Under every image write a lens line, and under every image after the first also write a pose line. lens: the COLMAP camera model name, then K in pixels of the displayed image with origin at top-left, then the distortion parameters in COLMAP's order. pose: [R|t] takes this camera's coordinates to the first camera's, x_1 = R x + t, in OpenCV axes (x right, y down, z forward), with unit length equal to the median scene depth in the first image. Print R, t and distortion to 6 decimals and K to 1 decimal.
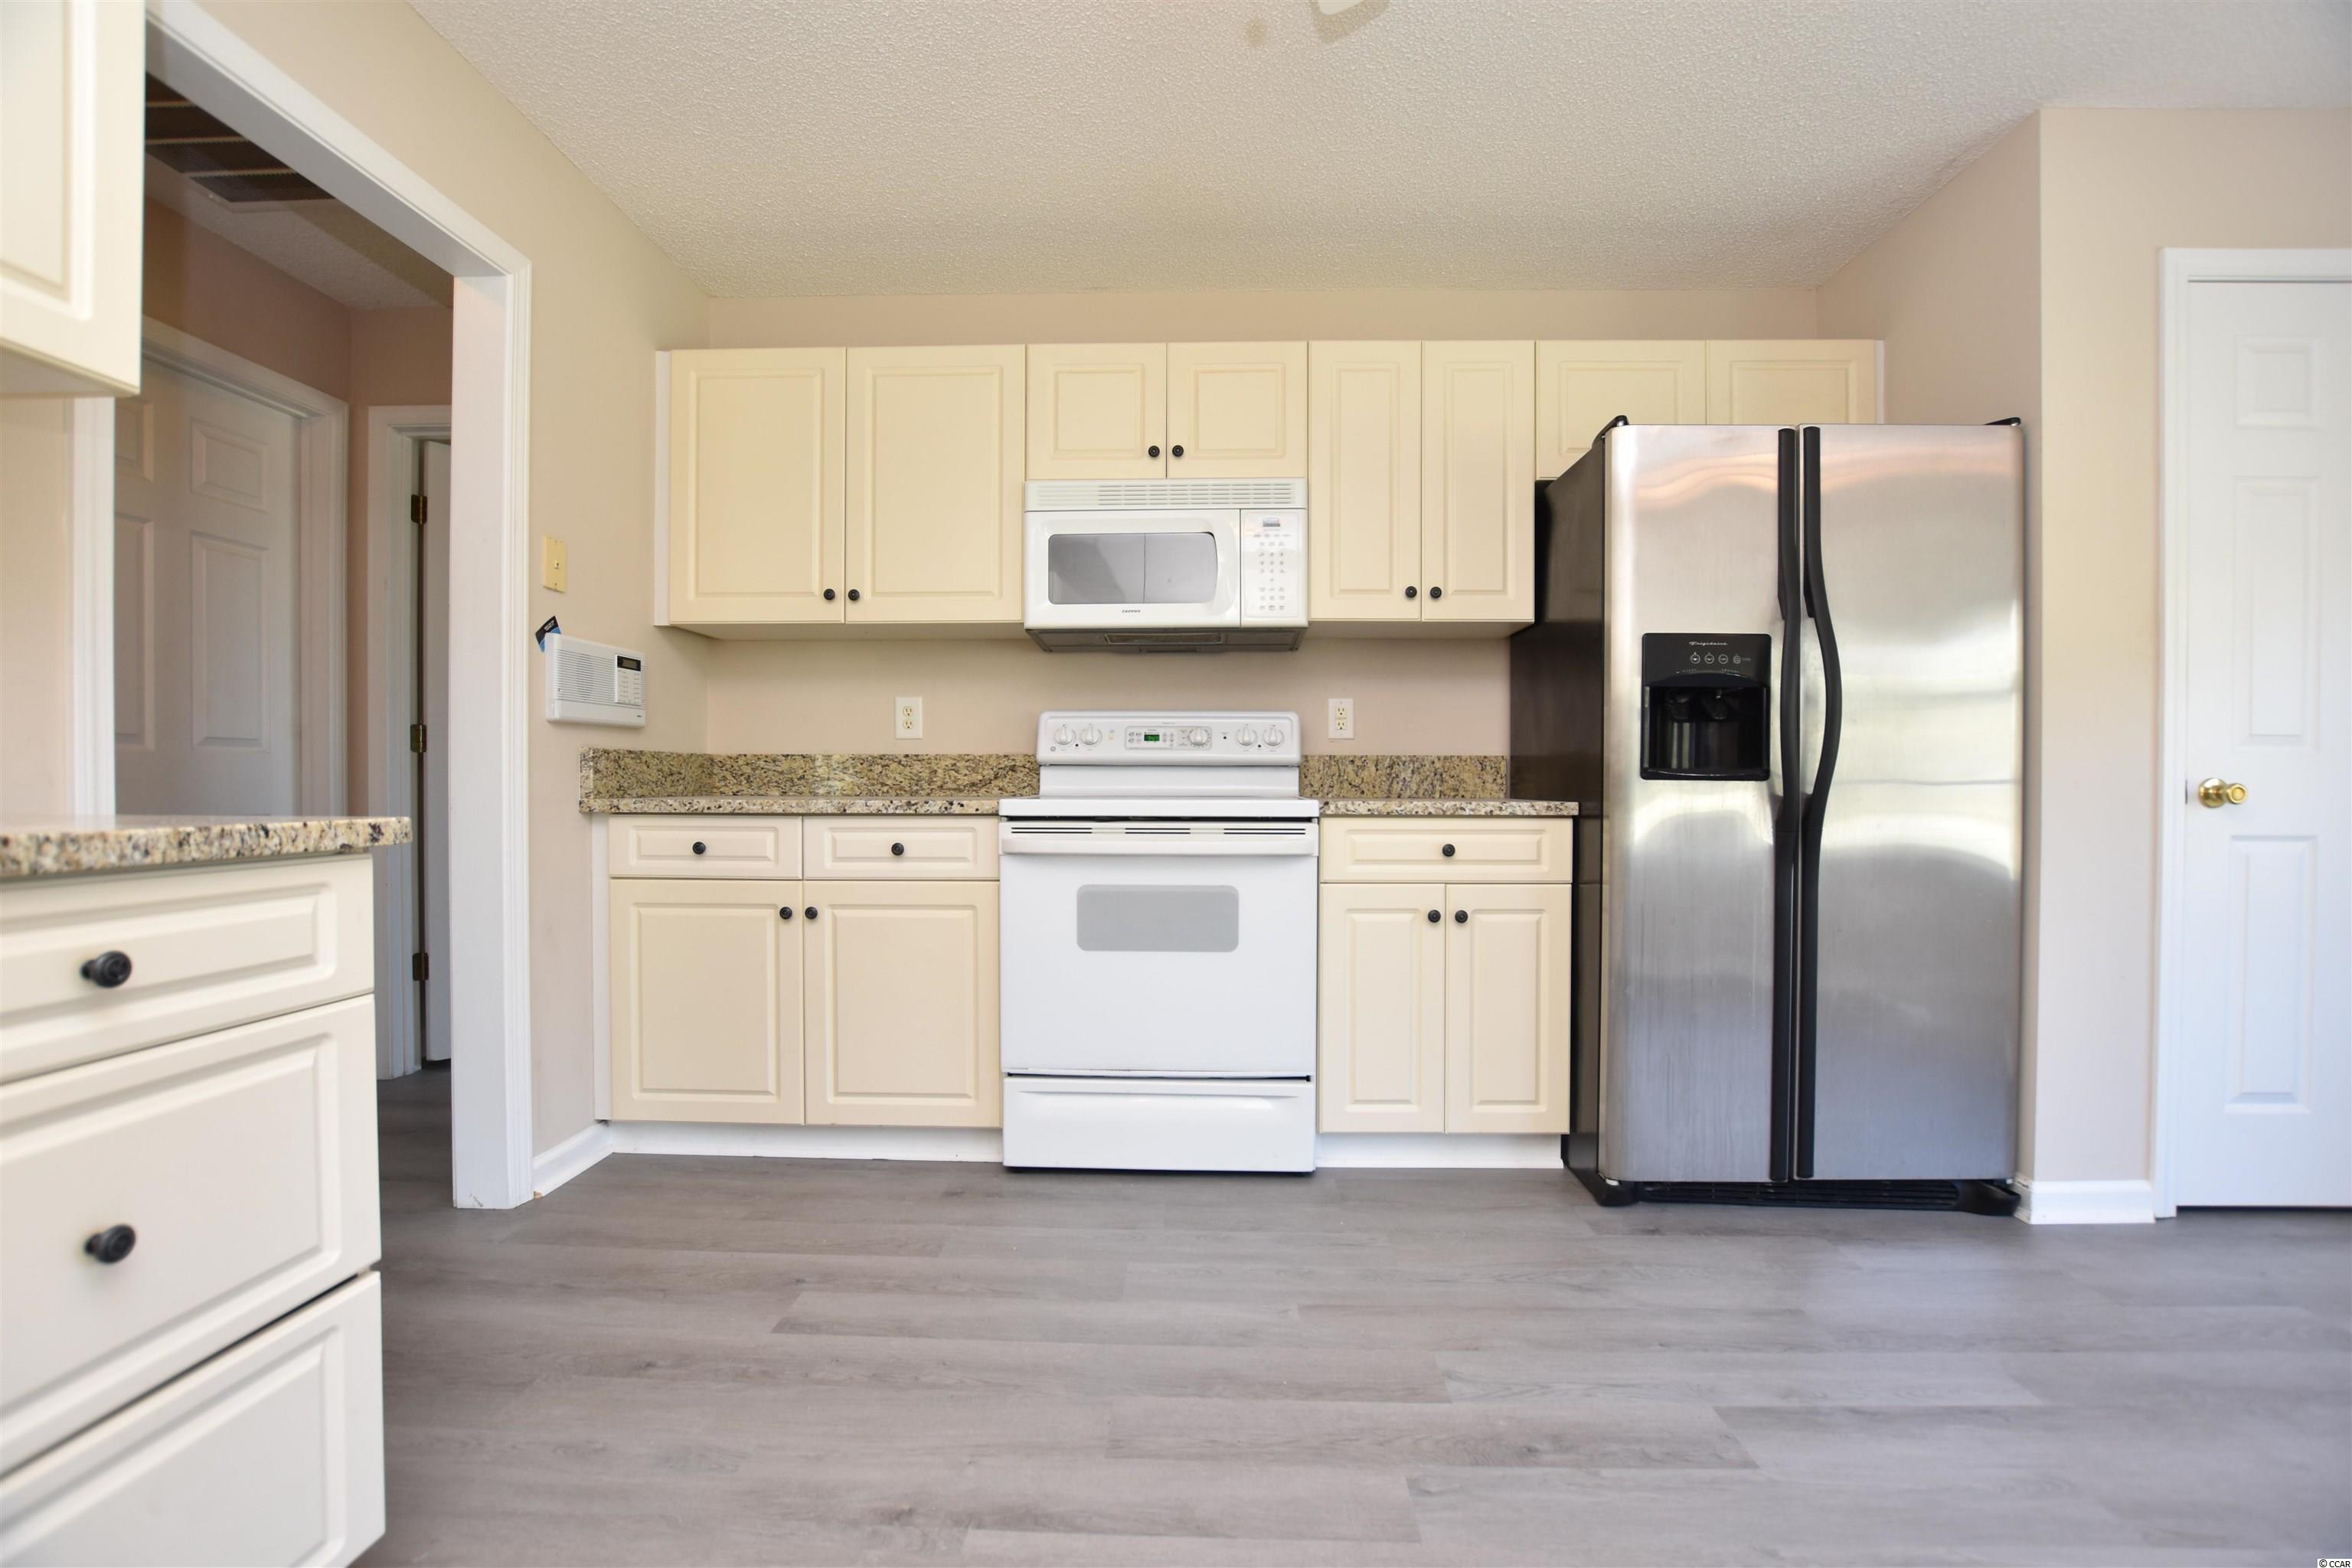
lens RADIAL K [[1037.2, 0, 1185.5], [0, 1037.2, 793.8], [0, 0, 1]] dist [-0.032548, 0.003690]
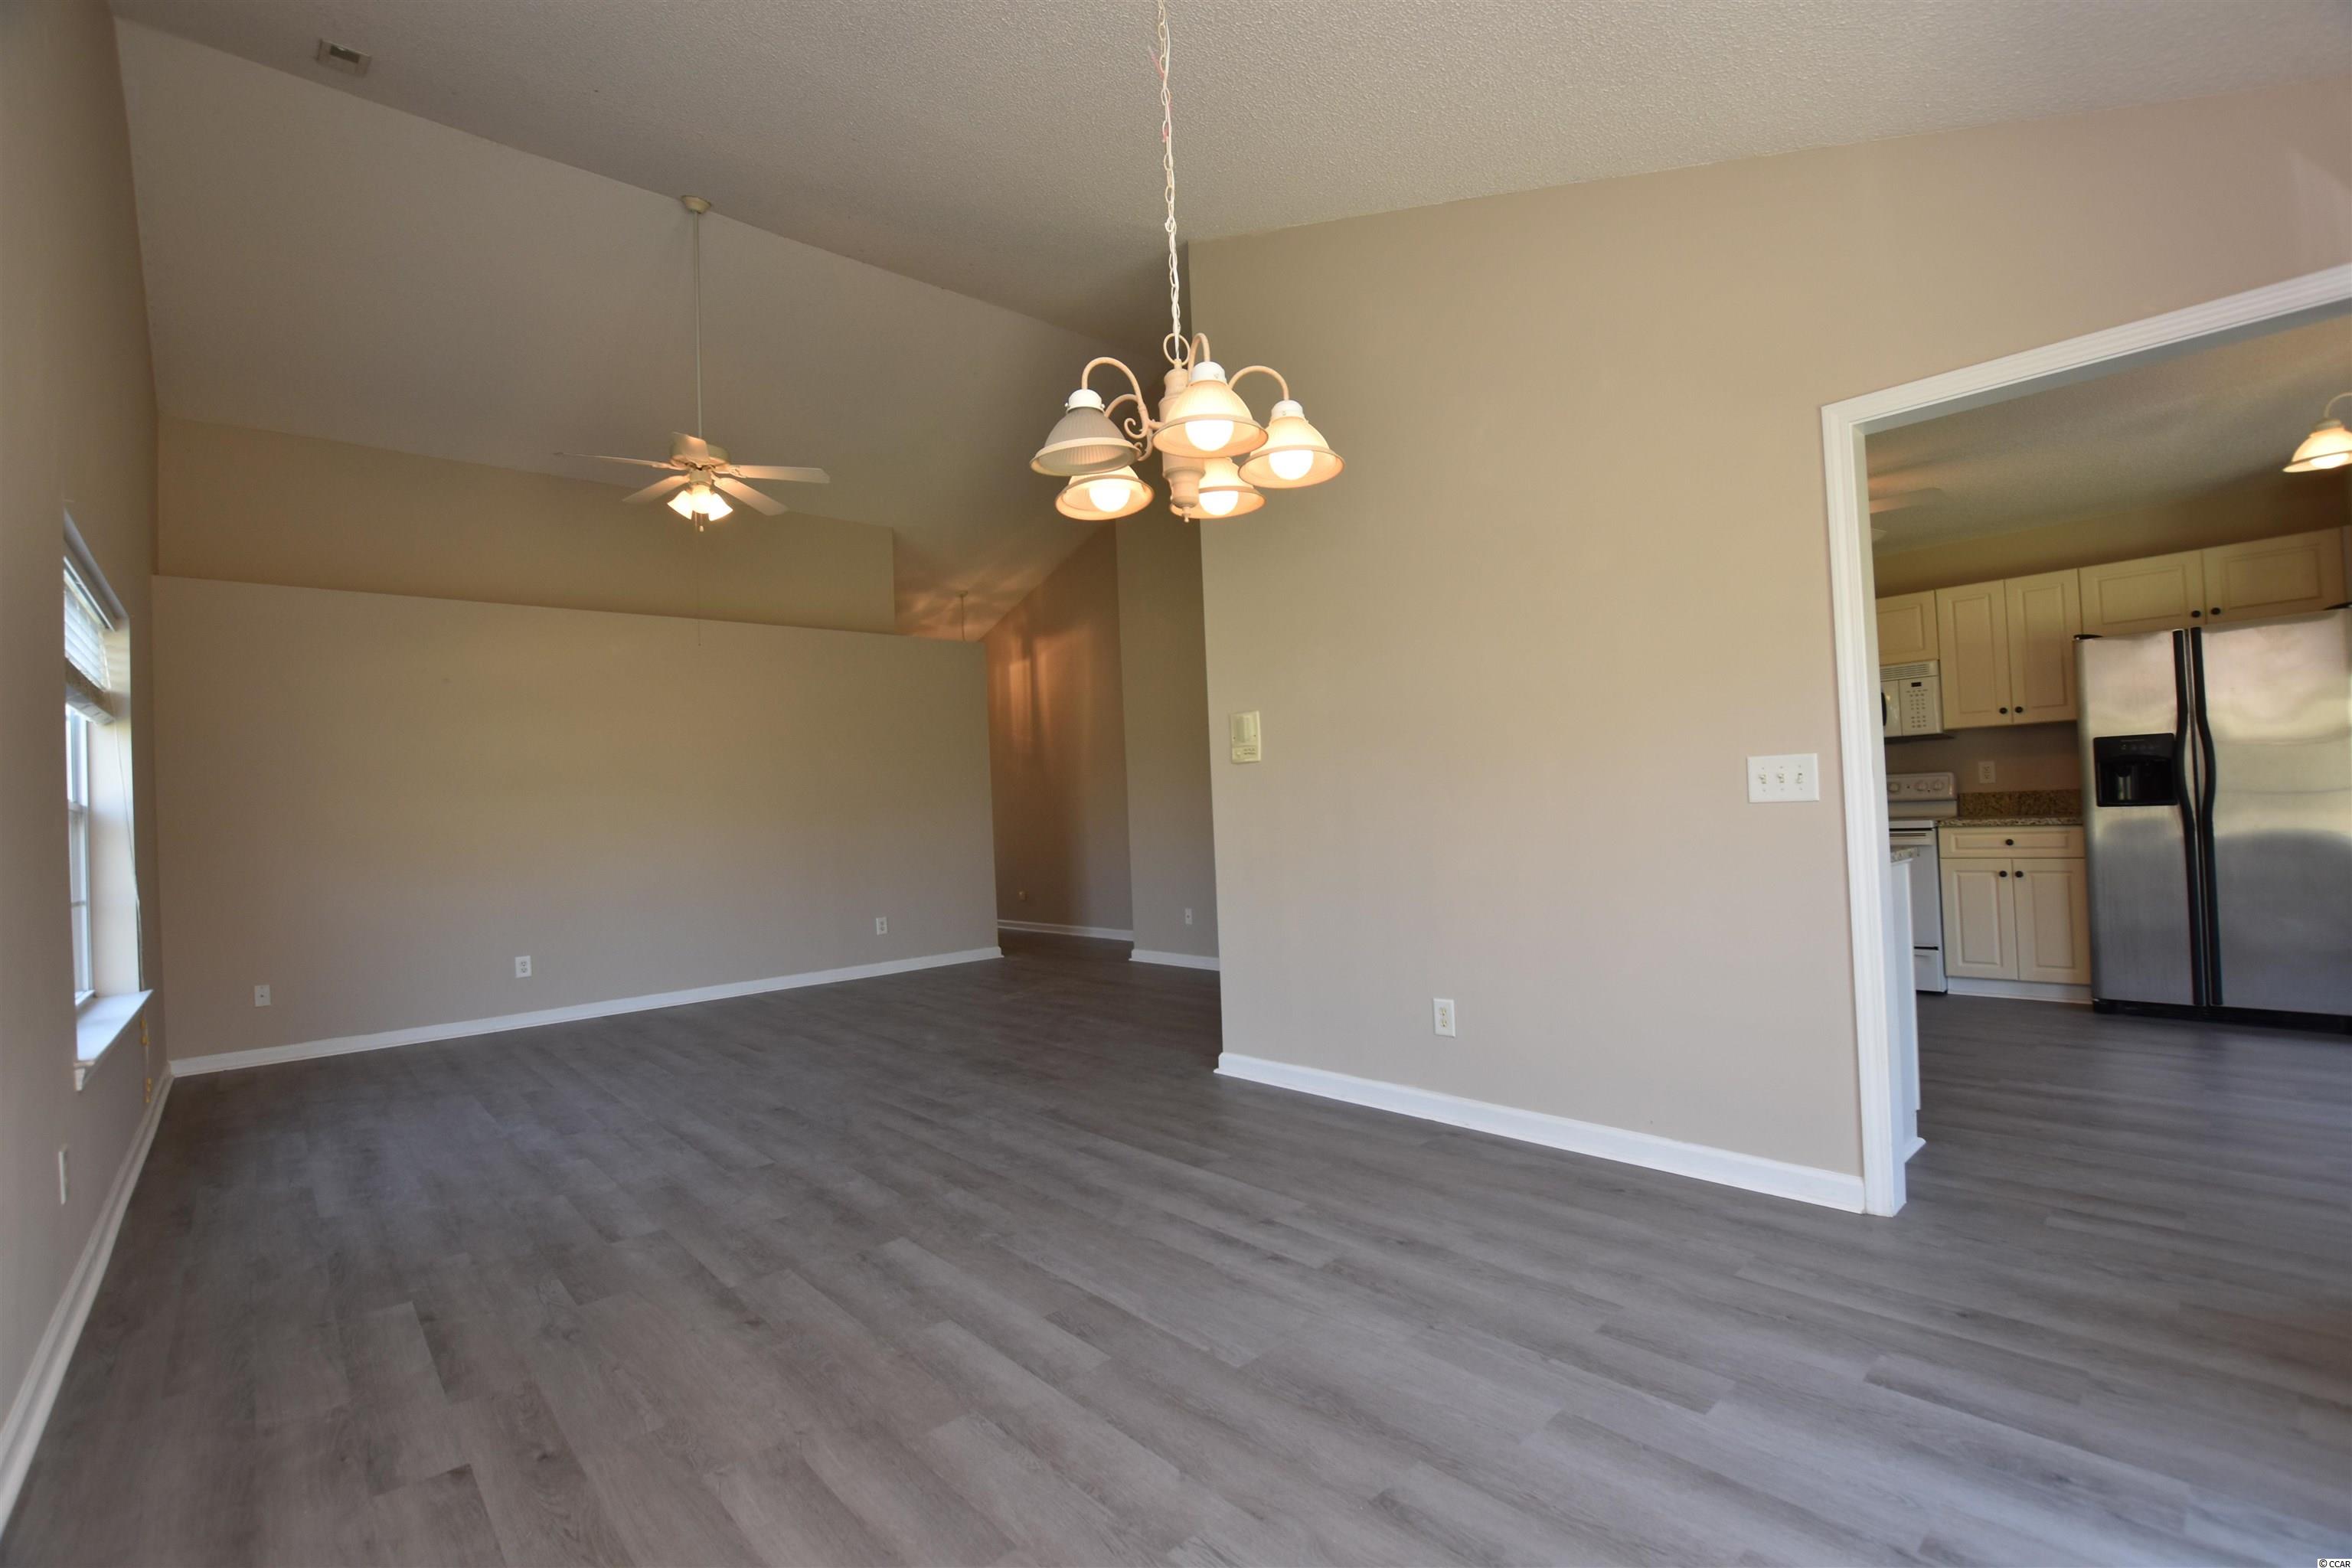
lens RADIAL K [[1037.2, 0, 1183.8], [0, 1037.2, 786.7], [0, 0, 1]] dist [-0.032548, 0.003690]
pose [[0.695749, -0.049246, -0.716595, 0.626986], [0.038246, 0.998772, -0.031504, -0.061684], [0.717266, -0.005488, 0.696778, -1.787379]]
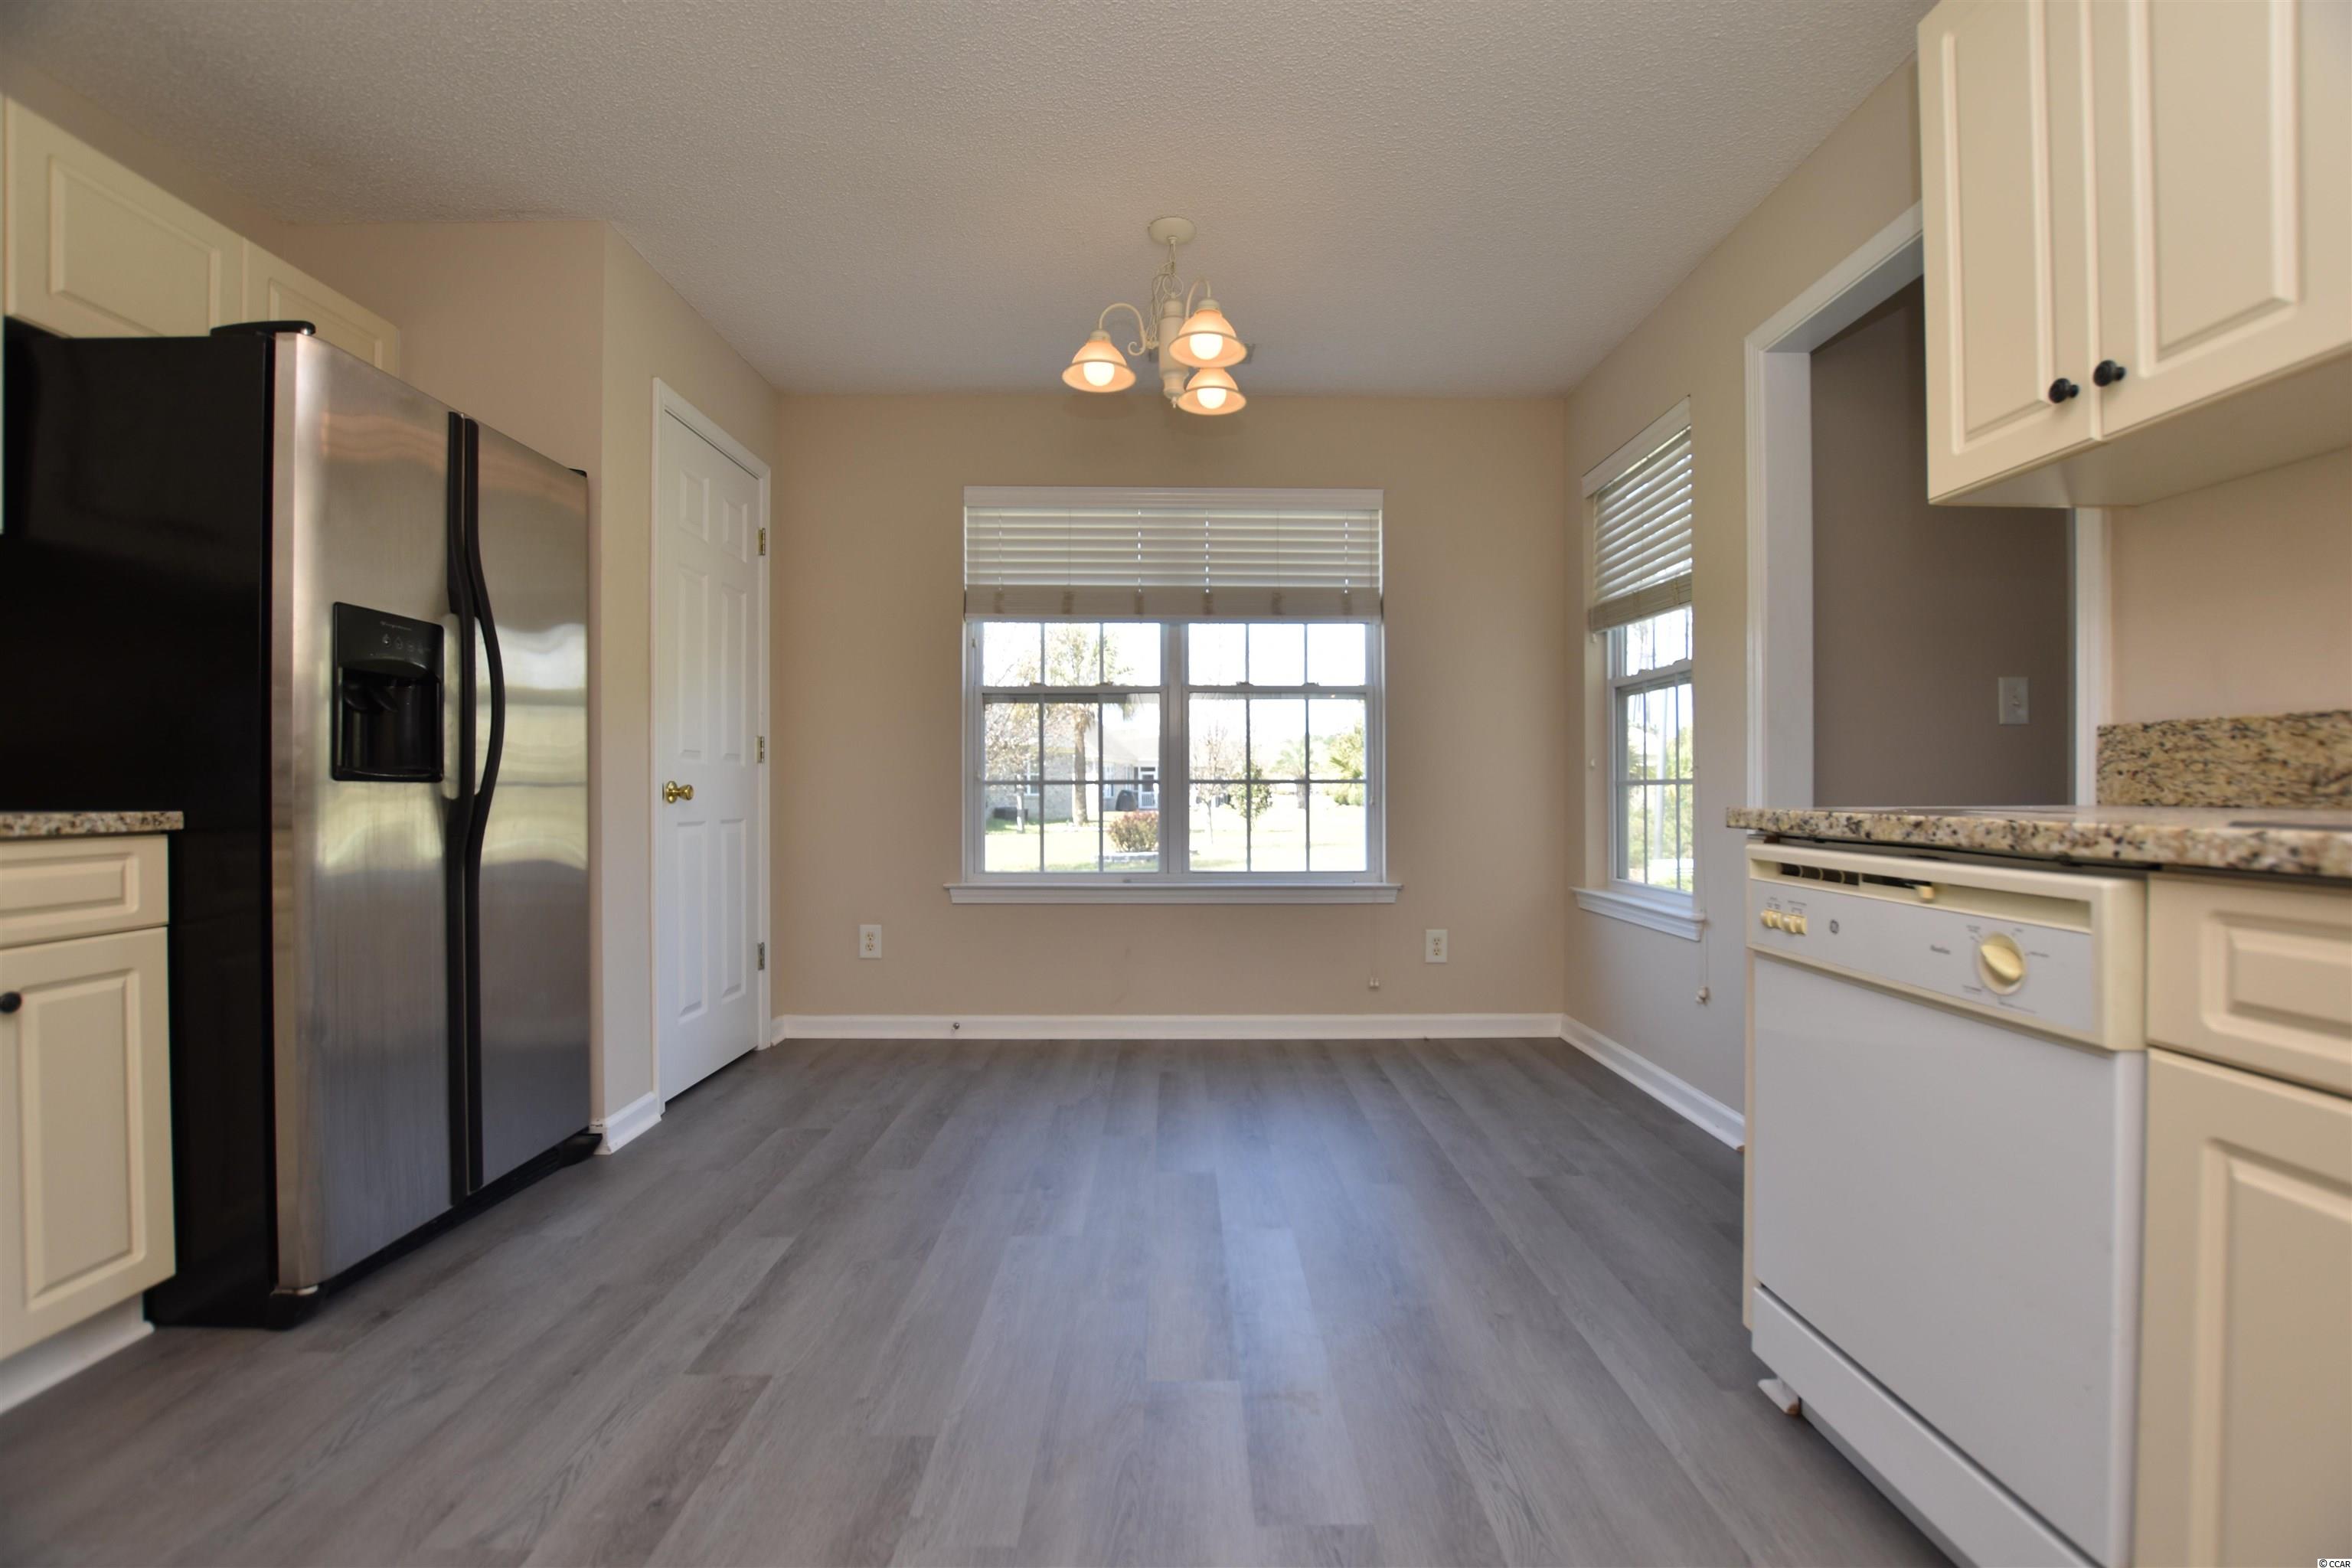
lens RADIAL K [[1037.2, 0, 1183.9], [0, 1037.2, 791.8], [0, 0, 1]] dist [-0.032548, 0.003690]
pose [[-0.040599, -0.006878, 0.999152, -0.387771], [0.010869, 0.999914, 0.007324, -0.003502], [-0.999116, 0.011157, -0.040521, 0.358963]]
